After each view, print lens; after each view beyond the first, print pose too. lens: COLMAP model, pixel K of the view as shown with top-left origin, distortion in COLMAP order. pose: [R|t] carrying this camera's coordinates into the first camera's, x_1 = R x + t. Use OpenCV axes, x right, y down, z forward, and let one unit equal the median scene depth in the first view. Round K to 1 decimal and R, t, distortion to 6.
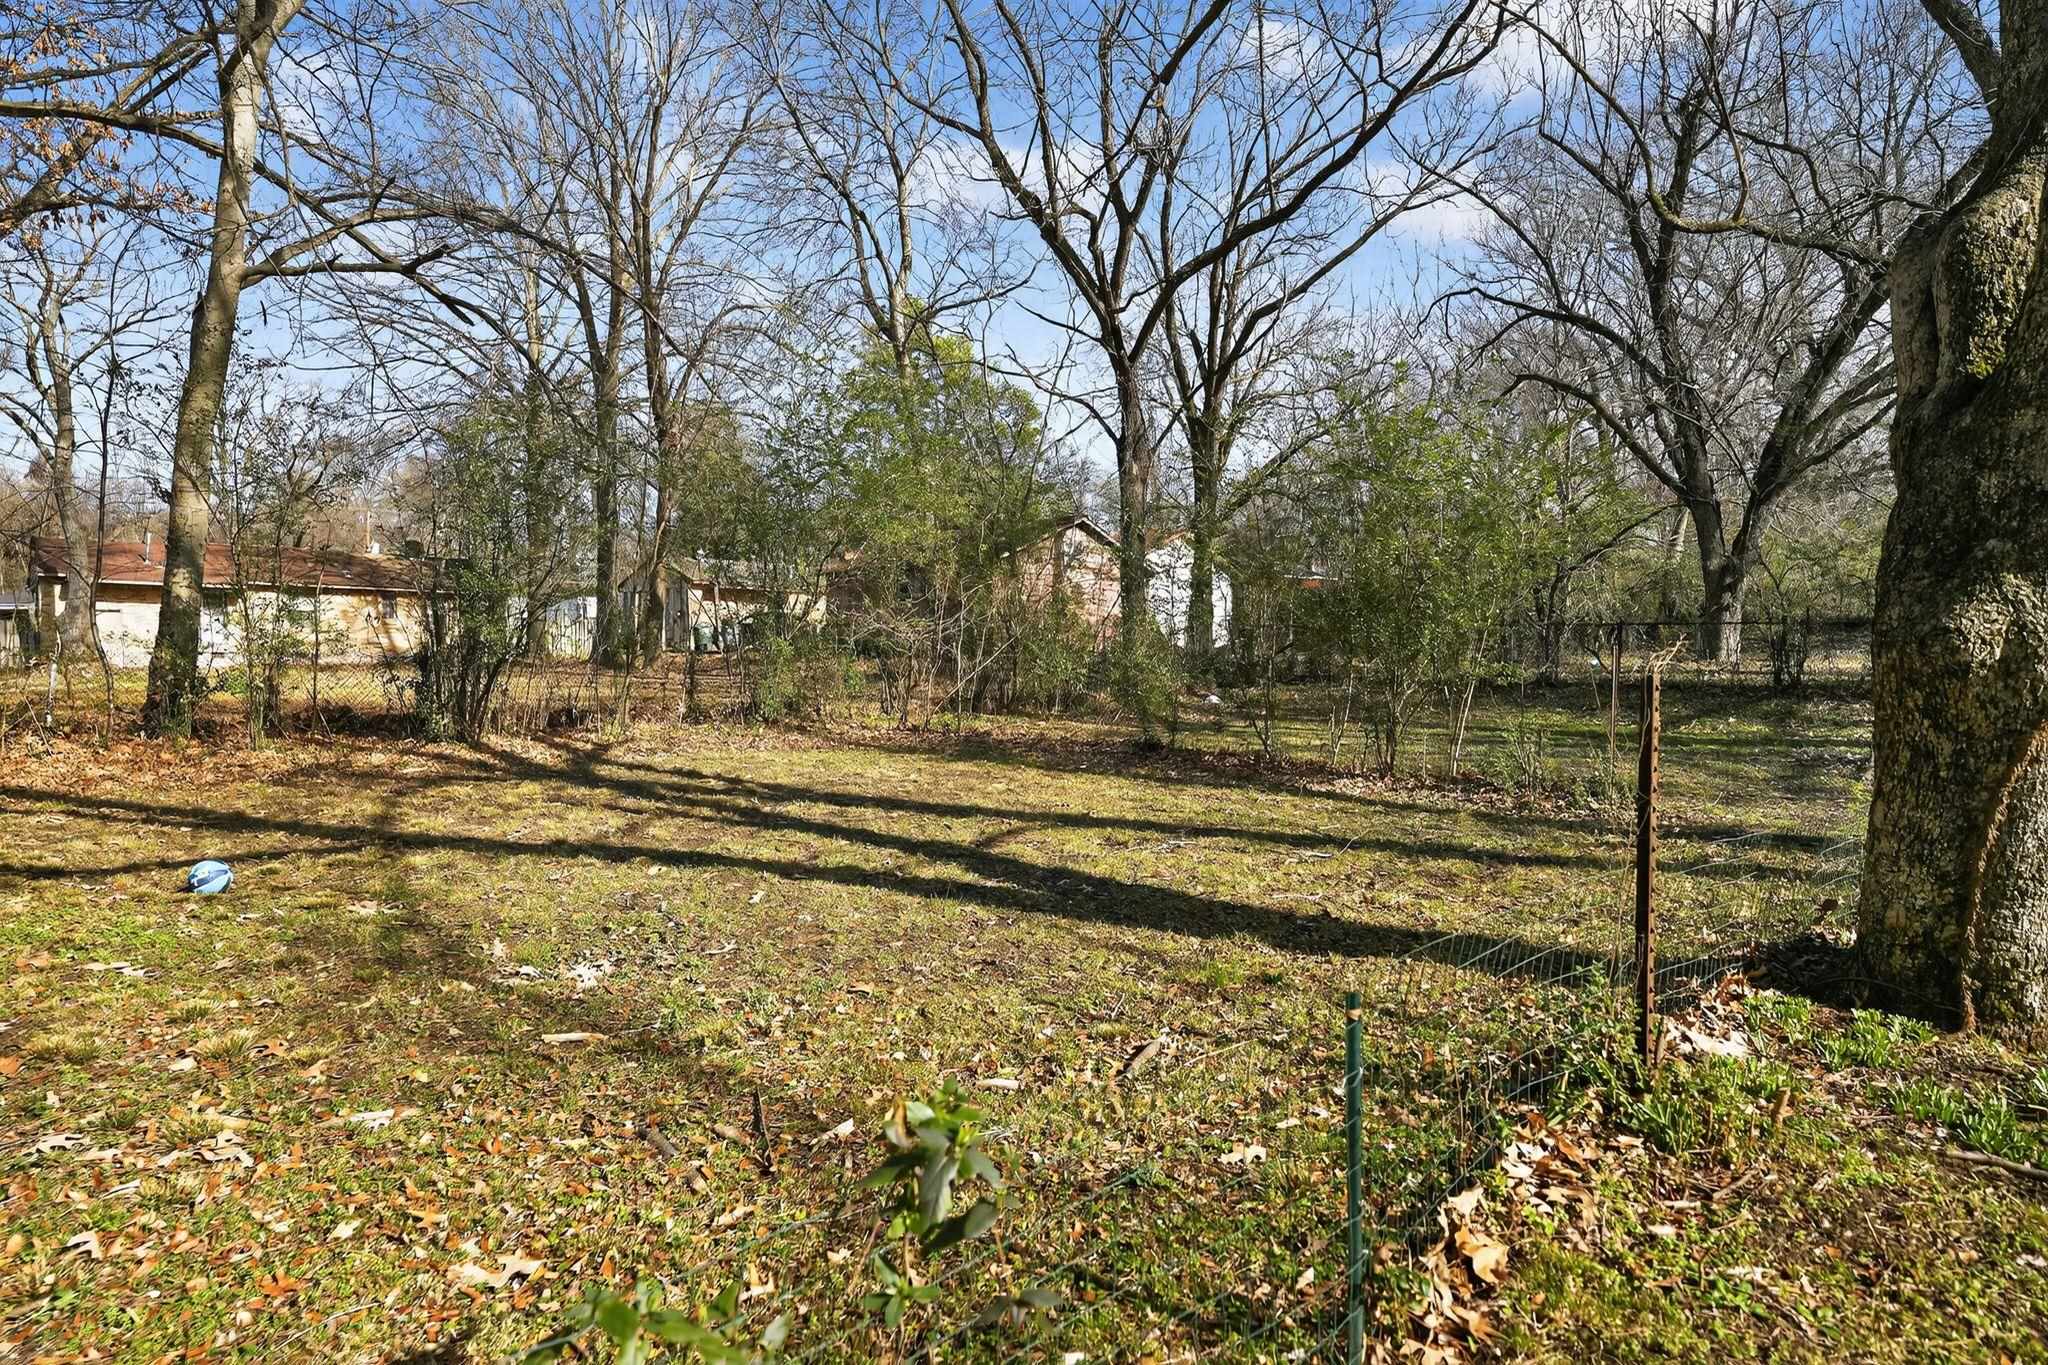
lens RADIAL K [[921.2, 0, 1028.2], [0, 921.2, 650.0], [0, 0, 1]] dist [-0.017253, 0.000596]
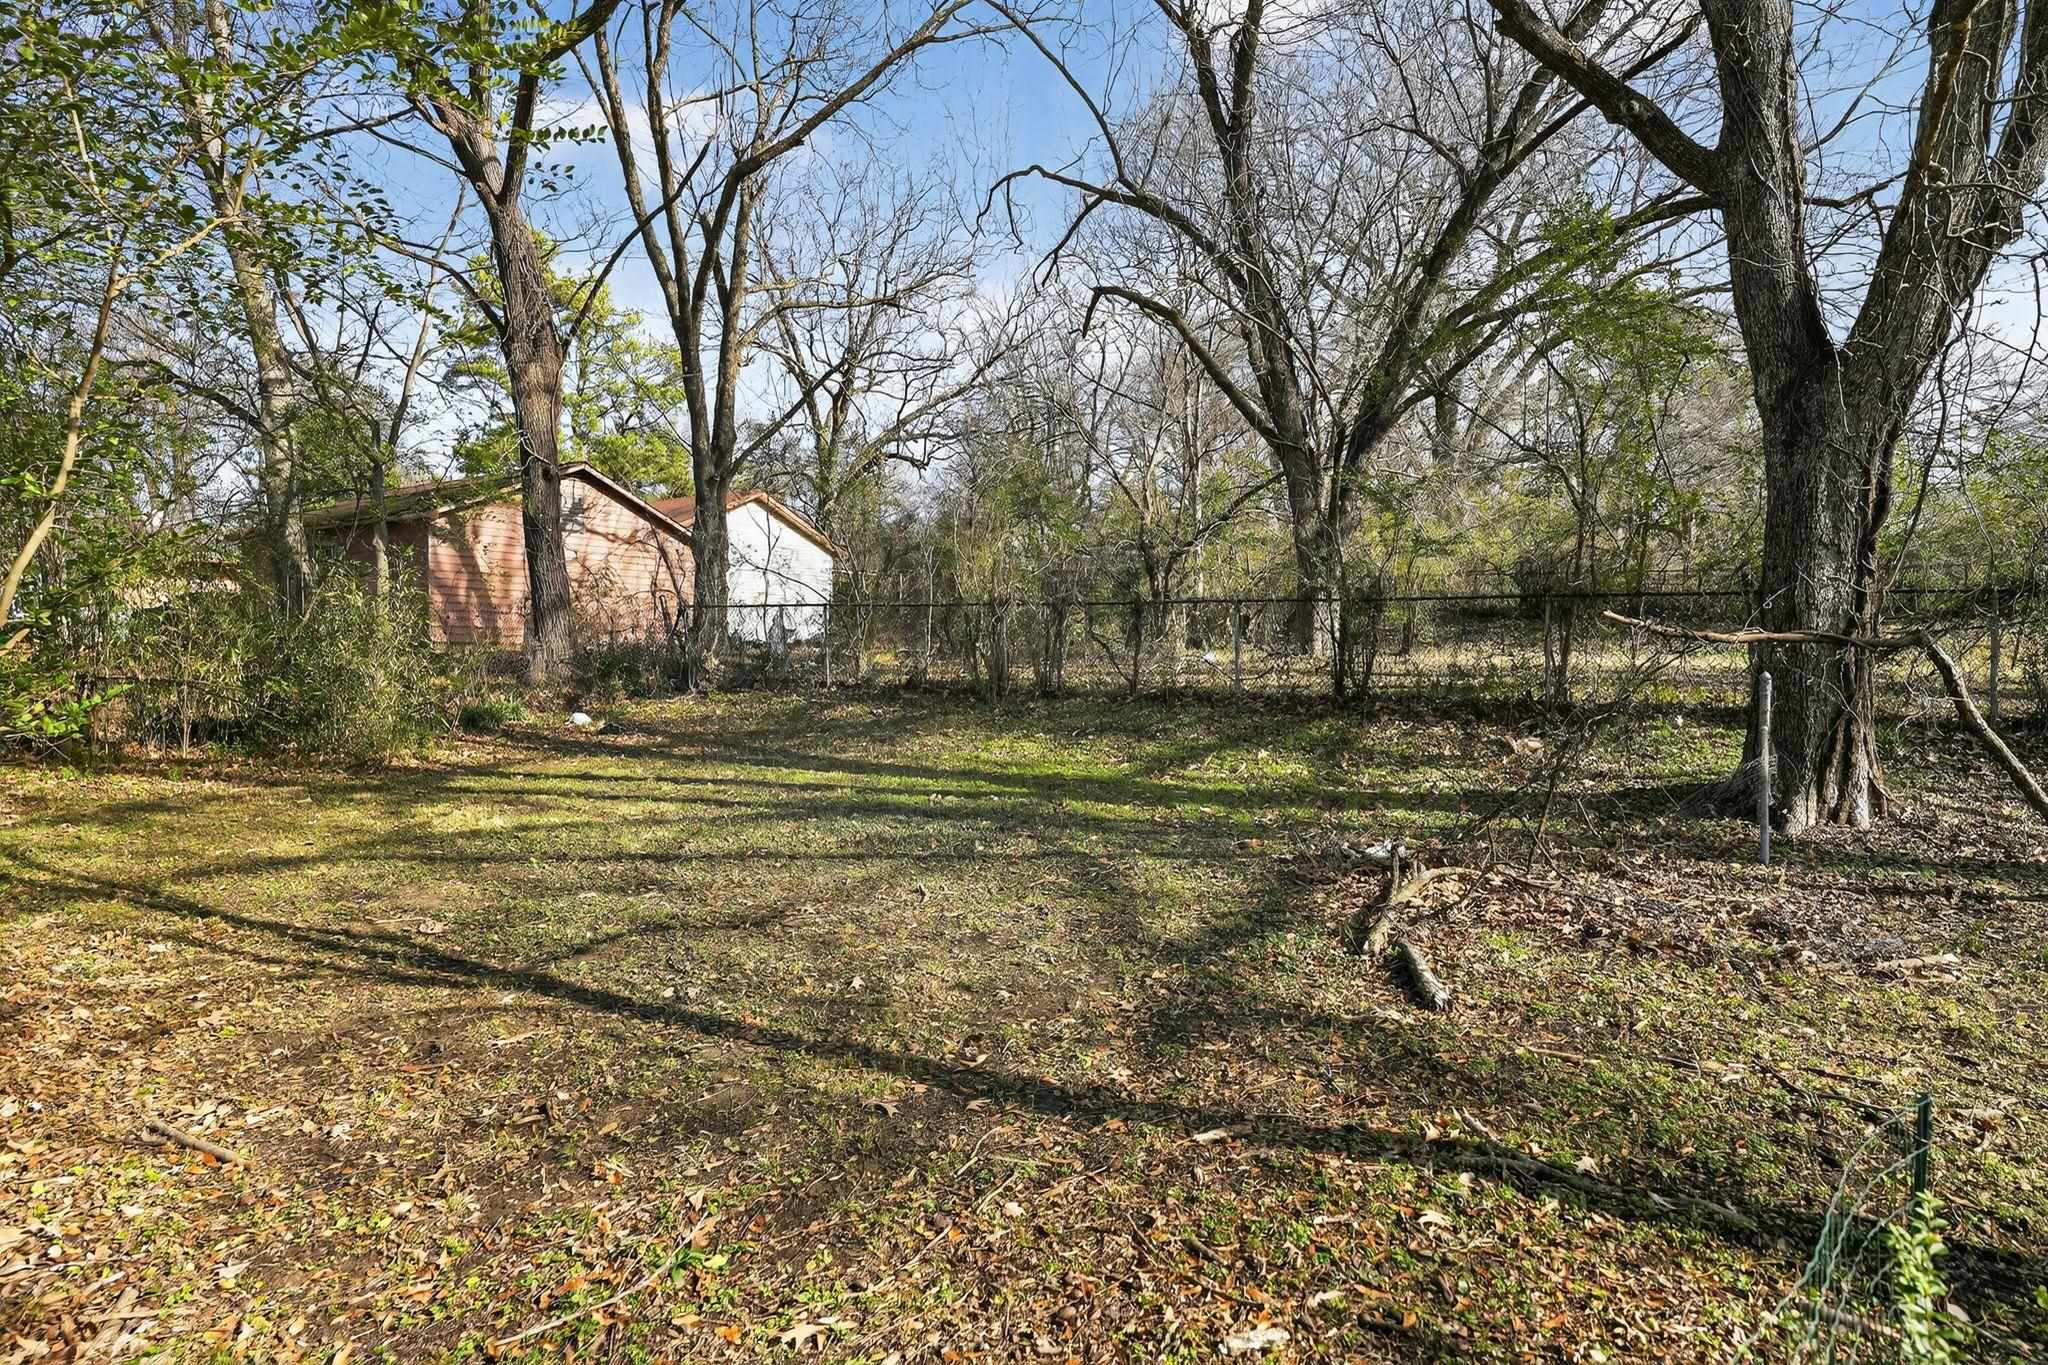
lens RADIAL K [[921.2, 0, 1028.2], [0, 921.2, 650.0], [0, 0, 1]] dist [-0.017253, 0.000596]
pose [[0.965884, -0.001759, 0.258970, 0.345238], [0.001252, 0.999997, 0.002125, 0.004441], [-0.258973, -0.001728, 0.965883, 0.335617]]
